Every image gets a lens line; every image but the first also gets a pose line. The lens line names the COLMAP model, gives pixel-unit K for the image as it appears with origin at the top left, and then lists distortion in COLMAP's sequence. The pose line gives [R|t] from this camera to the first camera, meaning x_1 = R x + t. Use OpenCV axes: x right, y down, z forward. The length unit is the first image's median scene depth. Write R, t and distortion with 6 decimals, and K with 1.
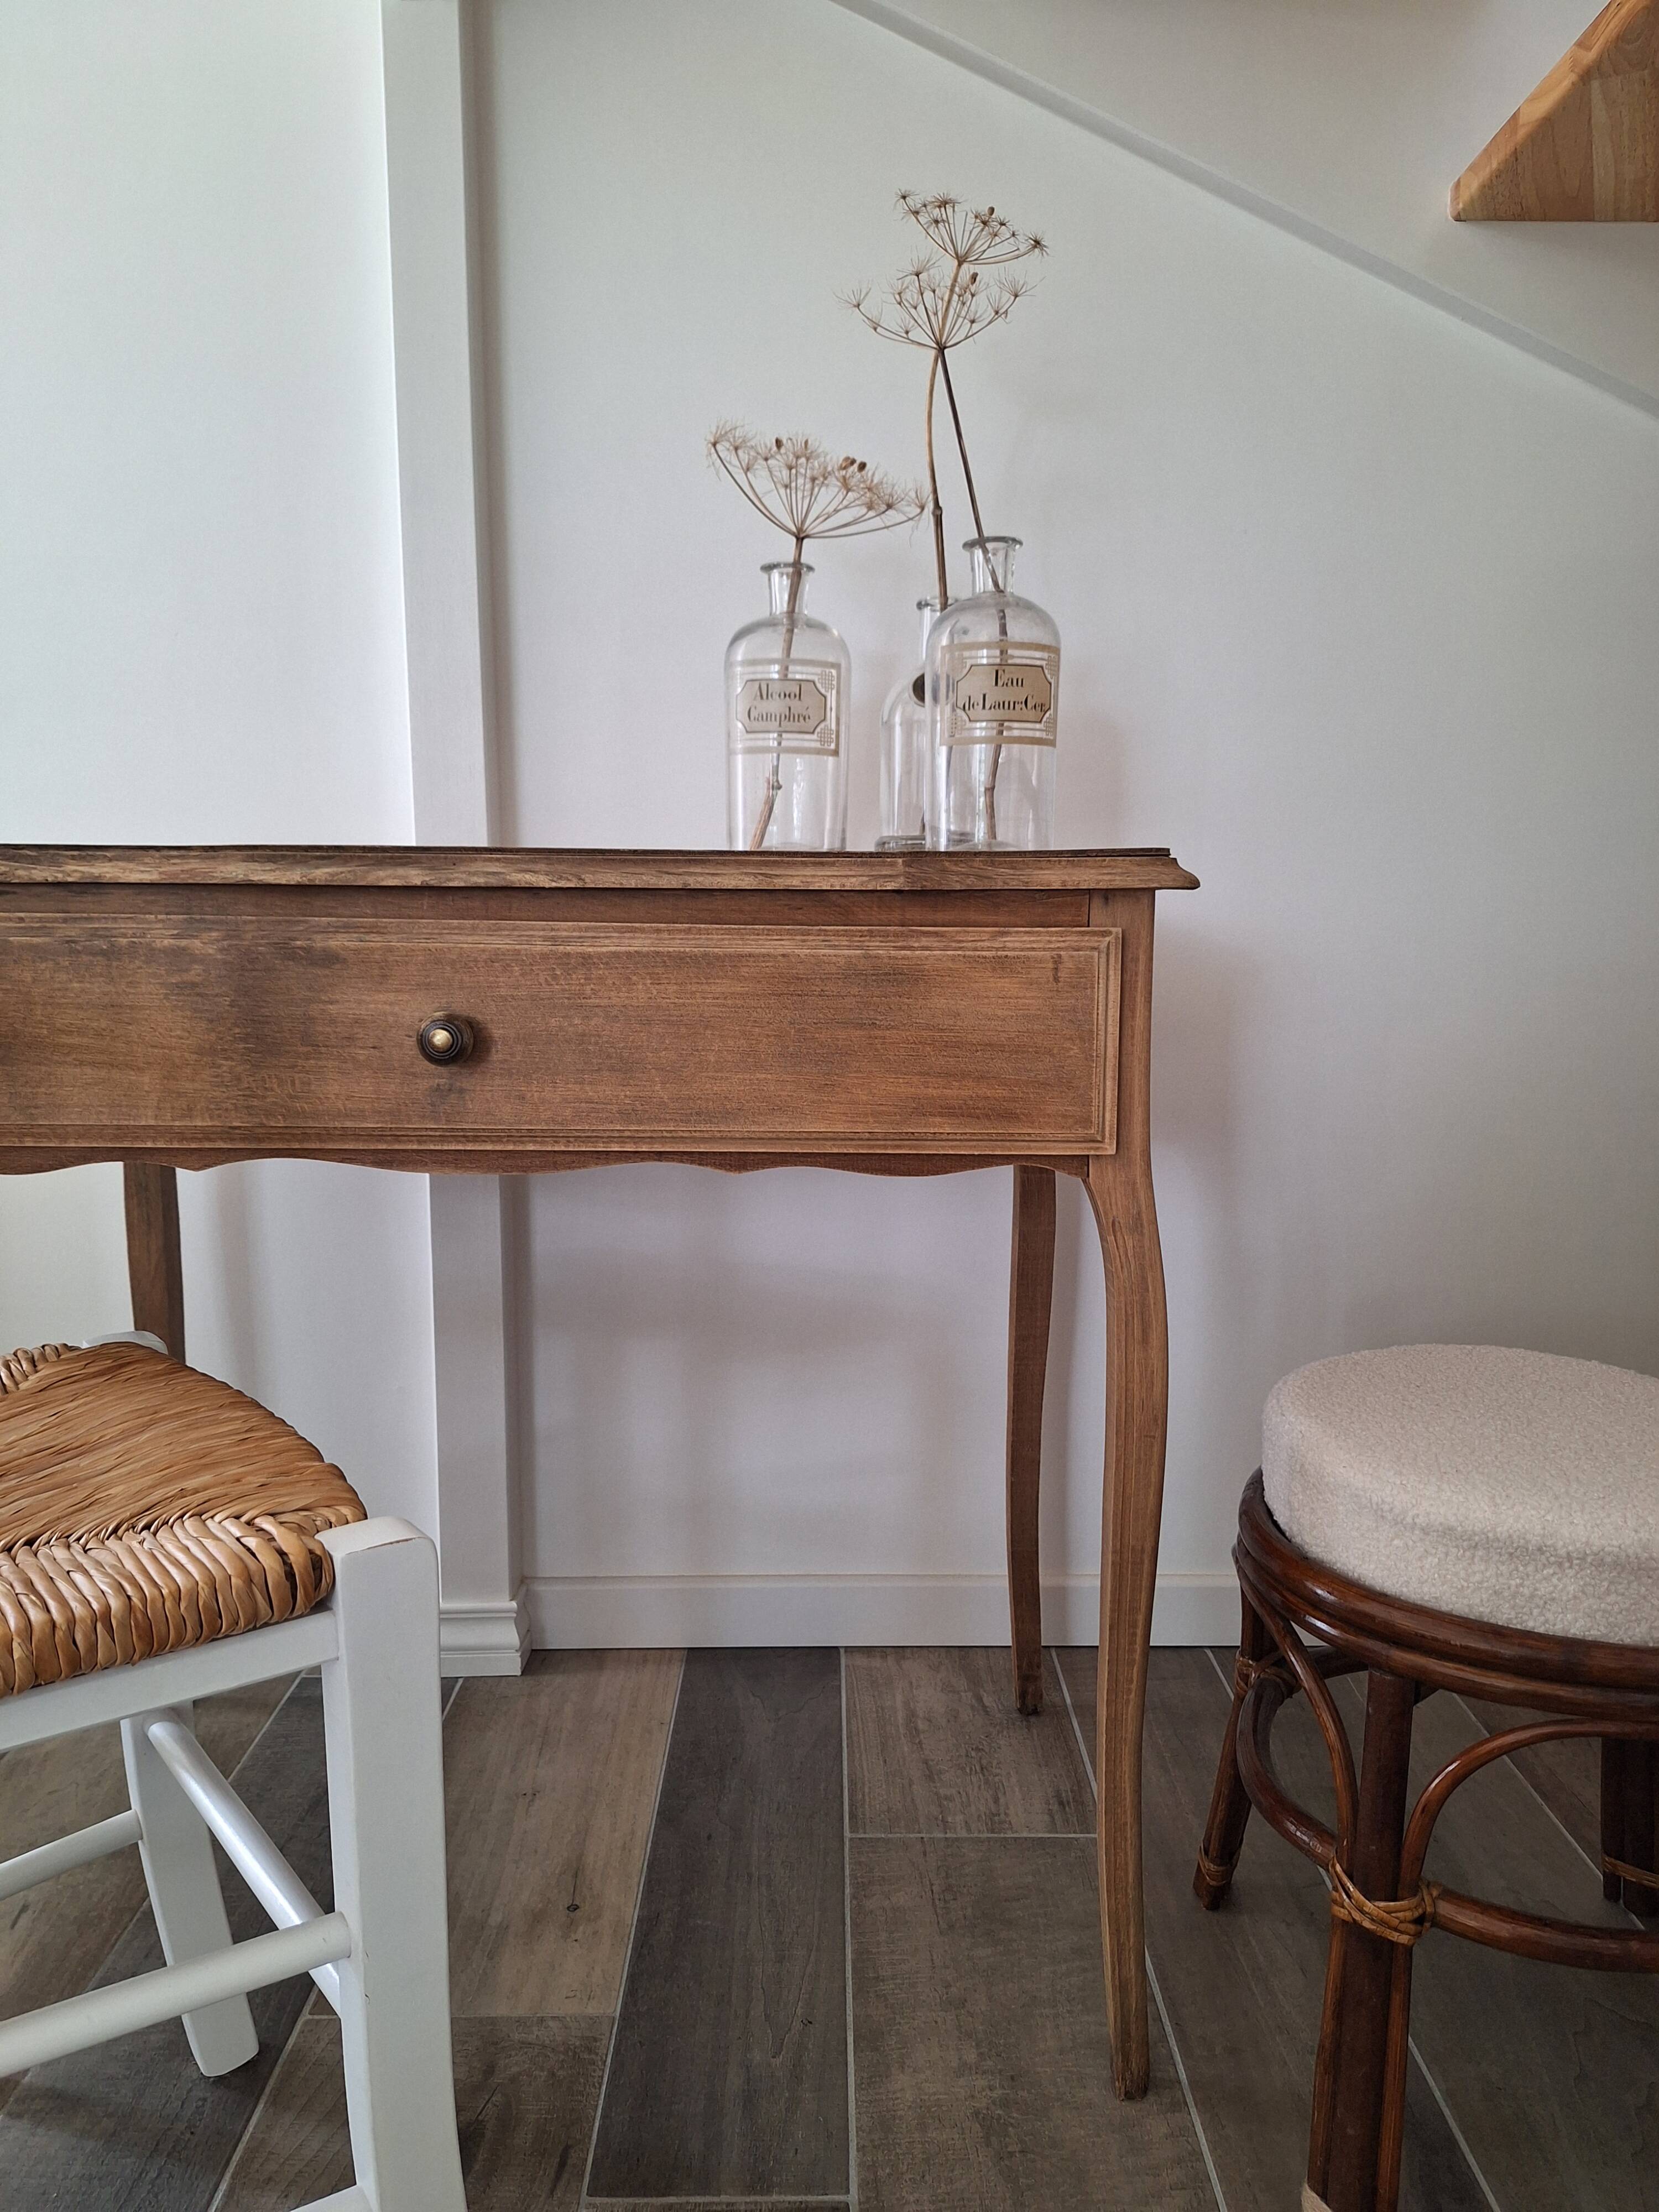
lens RADIAL K [[1547.3, 0, 858.1], [0, 1547.3, 1112.4], [0, 0, 1]] dist [0.084830, -0.126392]
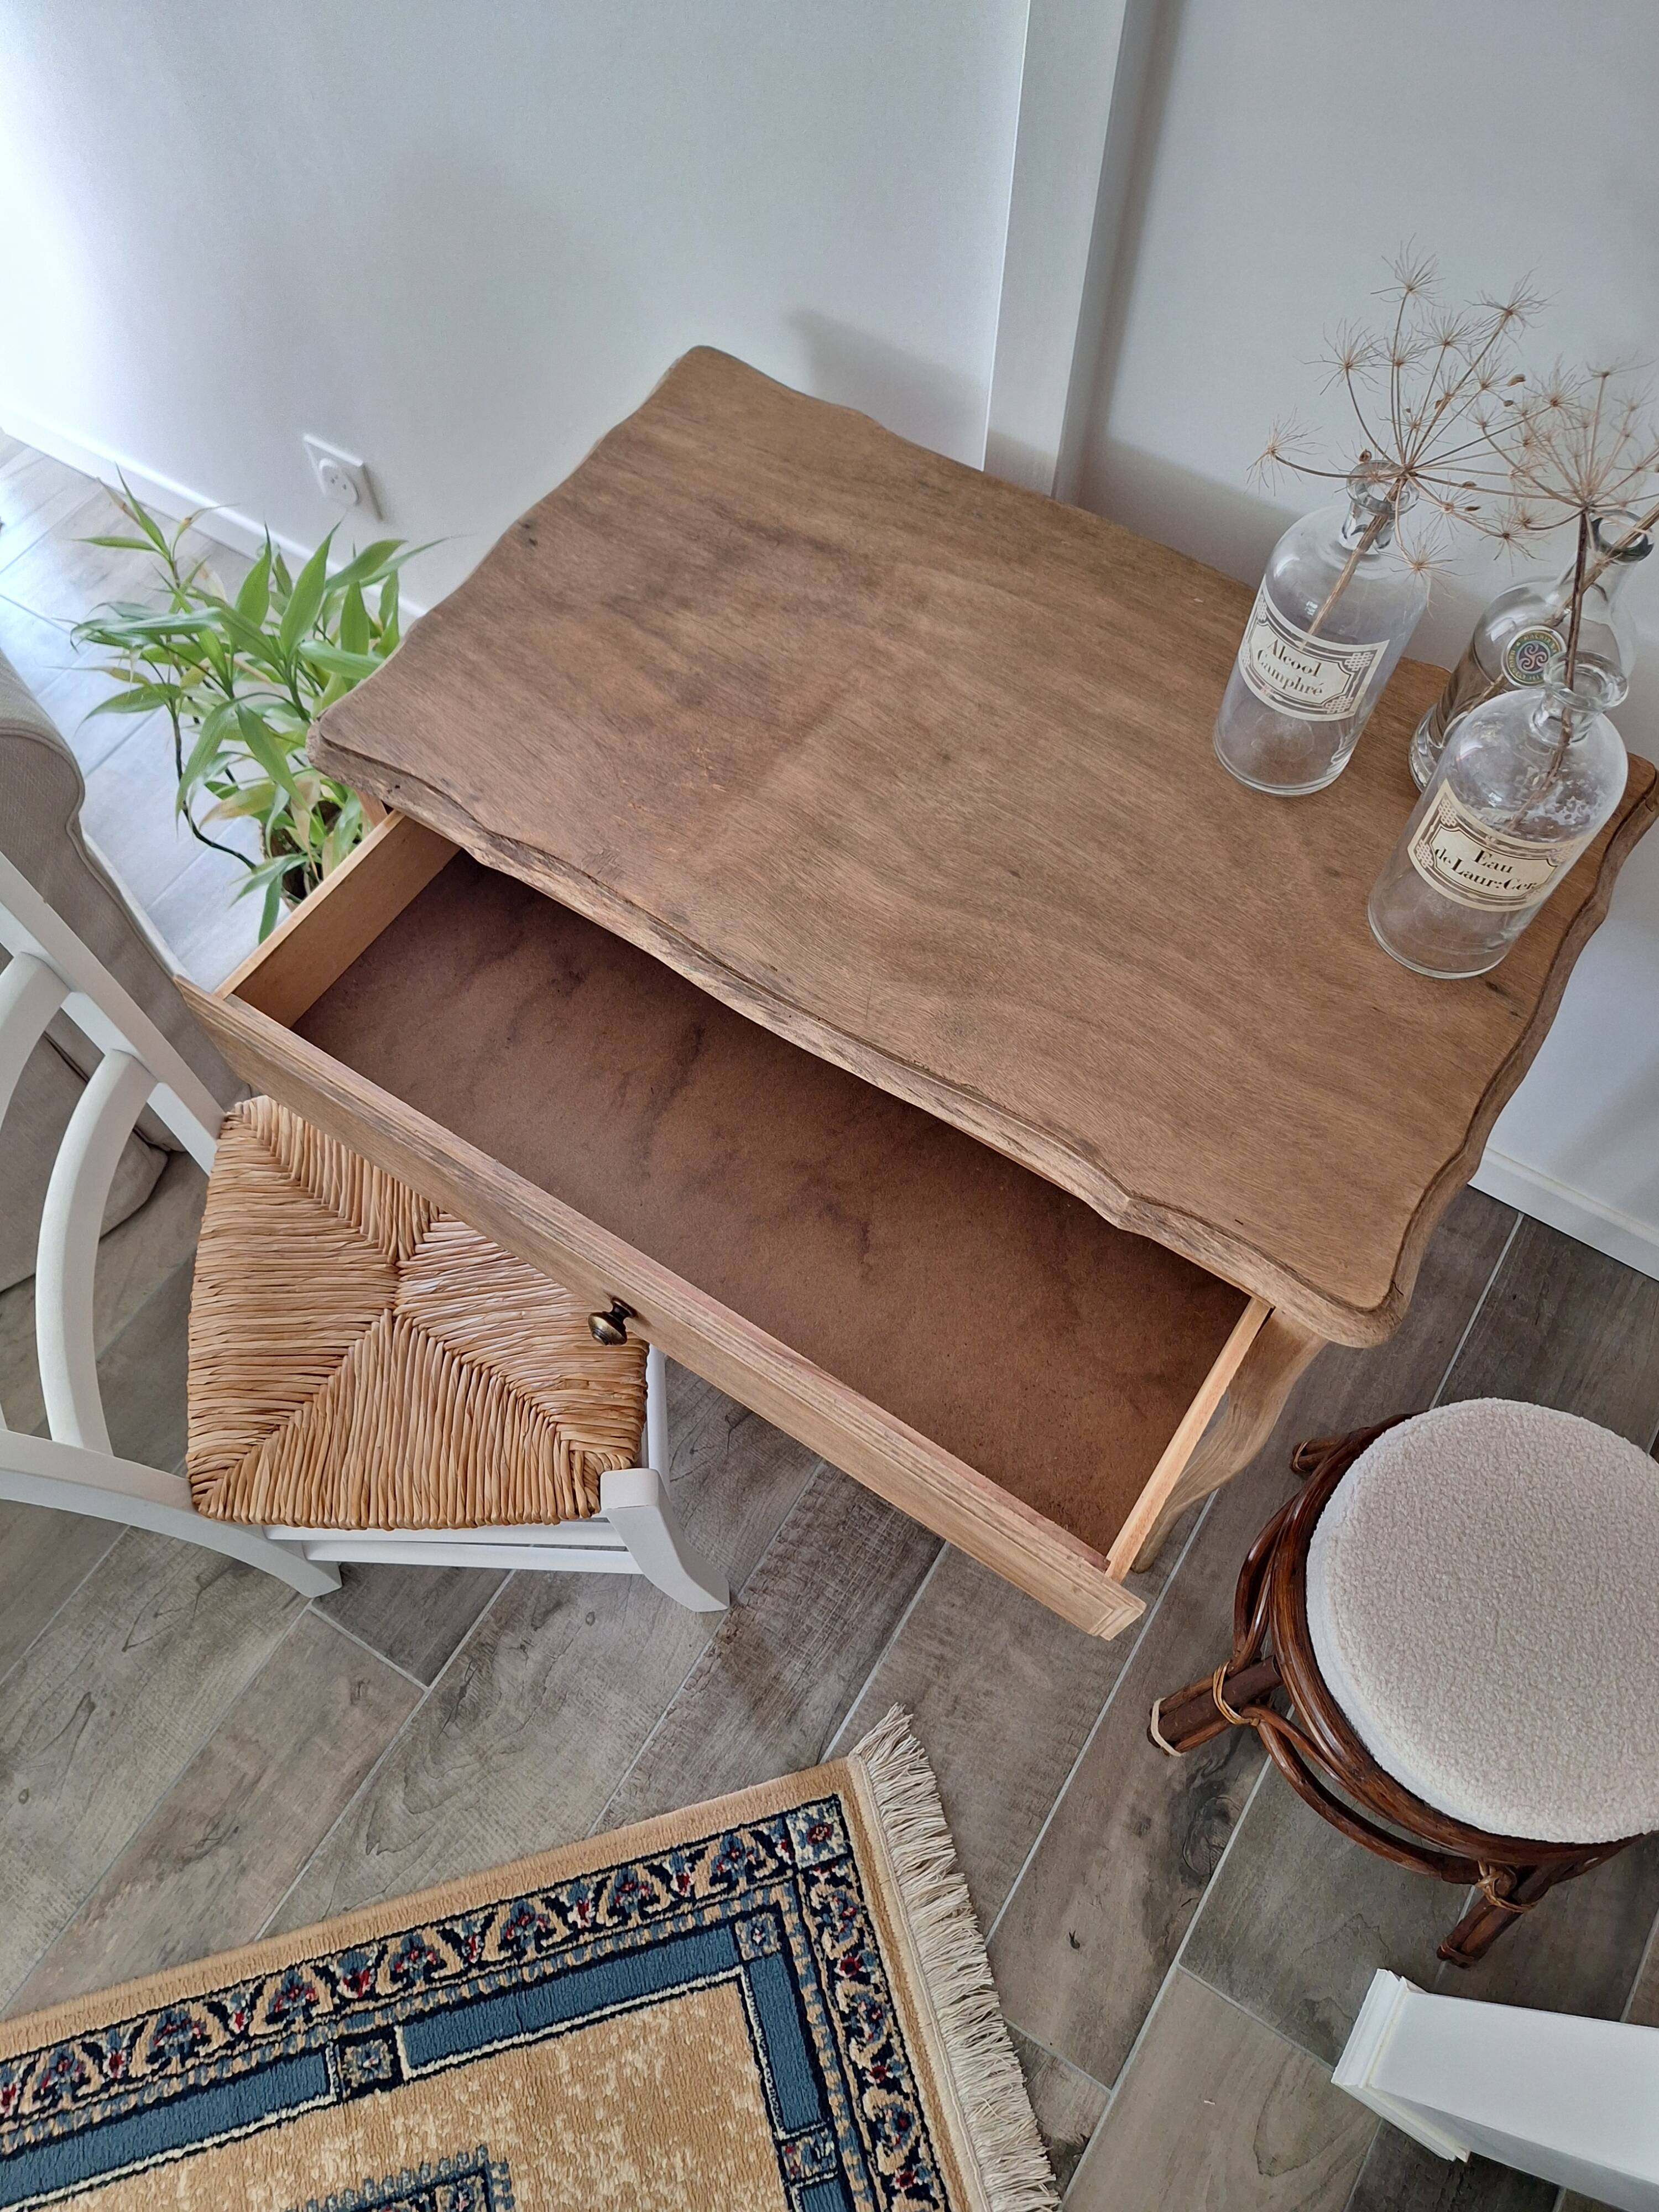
lens RADIAL K [[1539.6, 0, 834.3], [0, 1539.6, 1112.6], [0, 0, 1]] dist [0.151412, -0.282147]
pose [[0.835918, 0.487825, -0.251530, 0.085107], [-0.067786, 0.546535, 0.834688, -0.935904], [0.544652, -0.680681, 0.489926, 0.333941]]
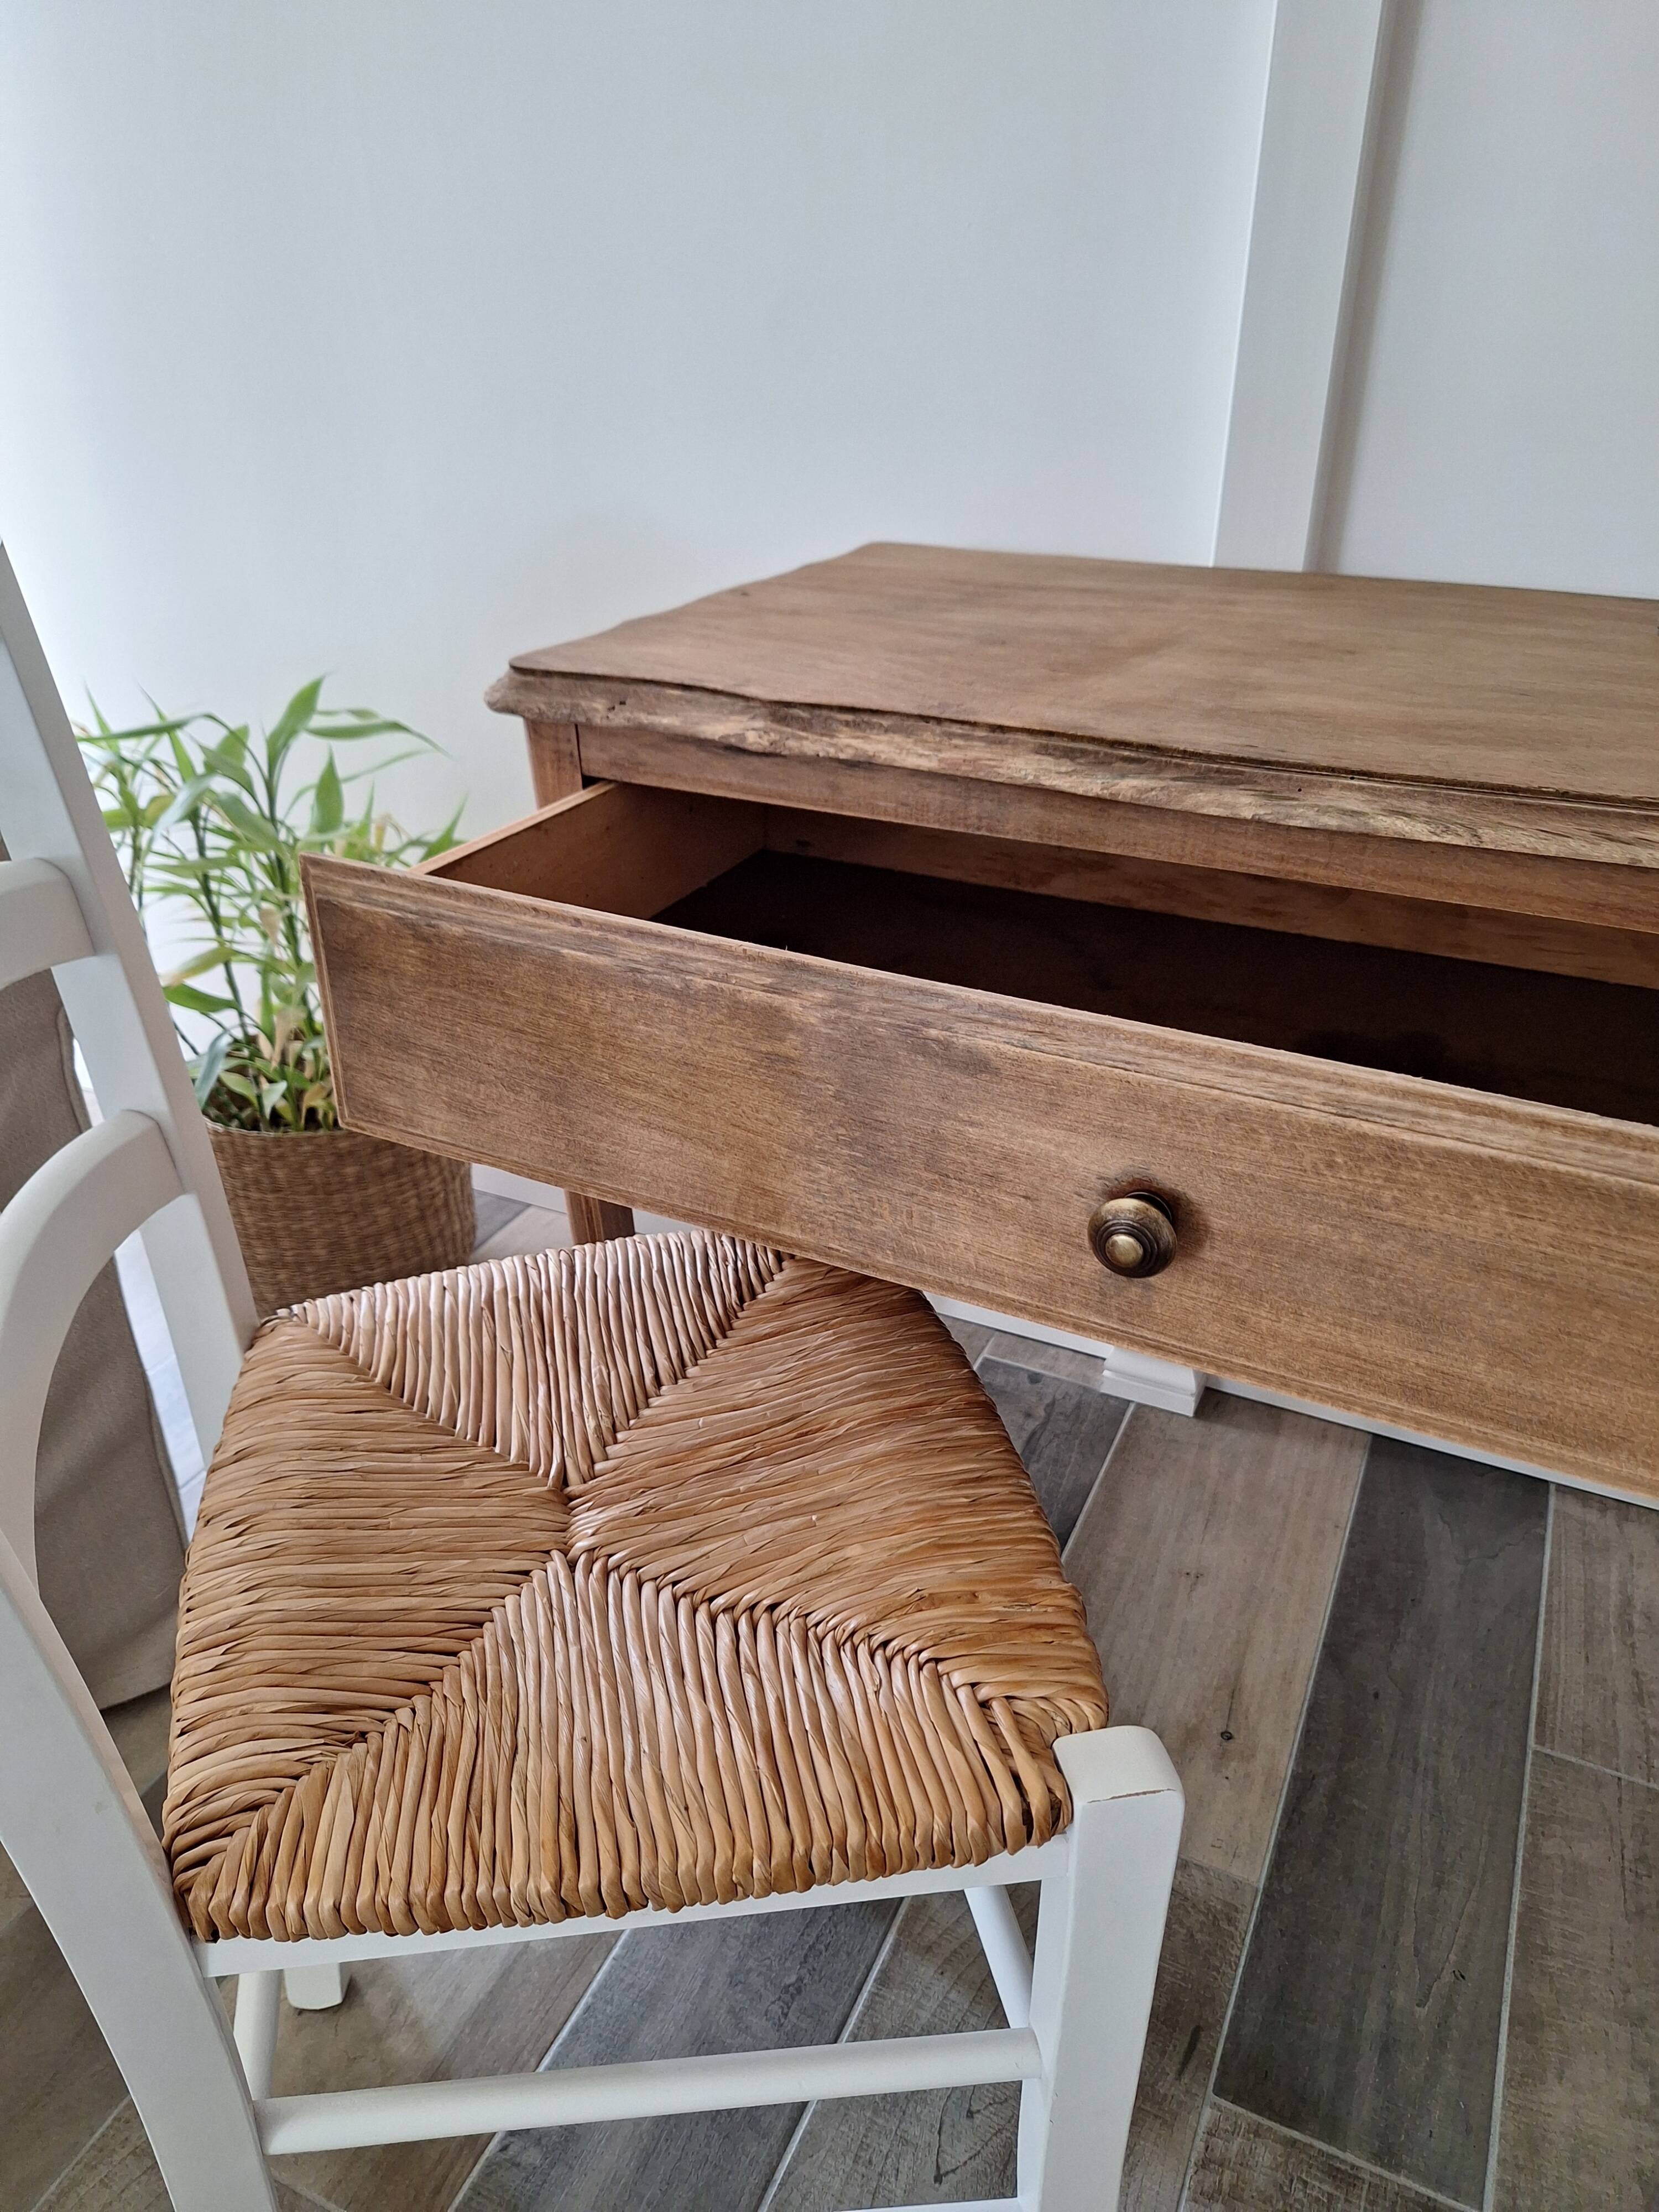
lens RADIAL K [[1549.7, 0, 837.4], [0, 1549.7, 1114.9], [0, 0, 1]] dist [0.066019, -0.076279]
pose [[0.899377, 0.208709, -0.384137, -0.116884], [-0.062072, 0.930744, 0.360364, -0.230305], [0.432744, -0.300260, 0.850045, 0.184324]]
